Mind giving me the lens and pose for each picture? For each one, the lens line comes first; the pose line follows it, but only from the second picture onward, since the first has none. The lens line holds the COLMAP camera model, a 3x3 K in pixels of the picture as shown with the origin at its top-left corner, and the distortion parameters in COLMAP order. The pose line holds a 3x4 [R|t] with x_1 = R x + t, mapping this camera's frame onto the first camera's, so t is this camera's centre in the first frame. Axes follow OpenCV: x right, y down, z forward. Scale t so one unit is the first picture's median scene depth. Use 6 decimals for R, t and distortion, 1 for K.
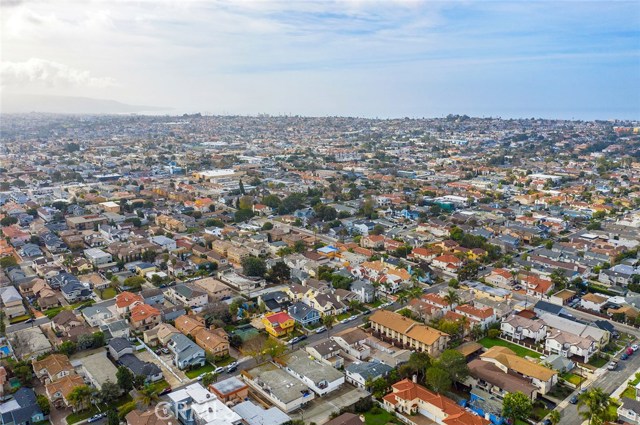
lens RADIAL K [[503.9, 0, 320.0], [0, 503.9, 212.5], [0, 0, 1]] dist [-0.025536, -0.002652]
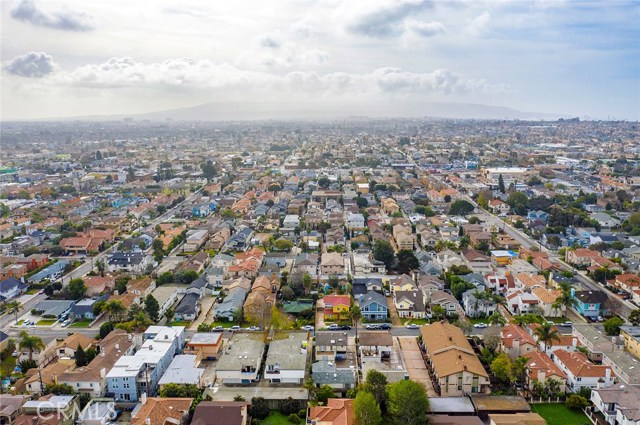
lens RADIAL K [[503.9, 0, 320.0], [0, 503.9, 212.5], [0, 0, 1]] dist [-0.025536, -0.002652]
pose [[0.756182, 0.126007, -0.642115, 0.377984], [-0.131902, 0.990494, 0.039039, 0.020212], [0.640930, 0.055176, 0.765614, 0.243265]]
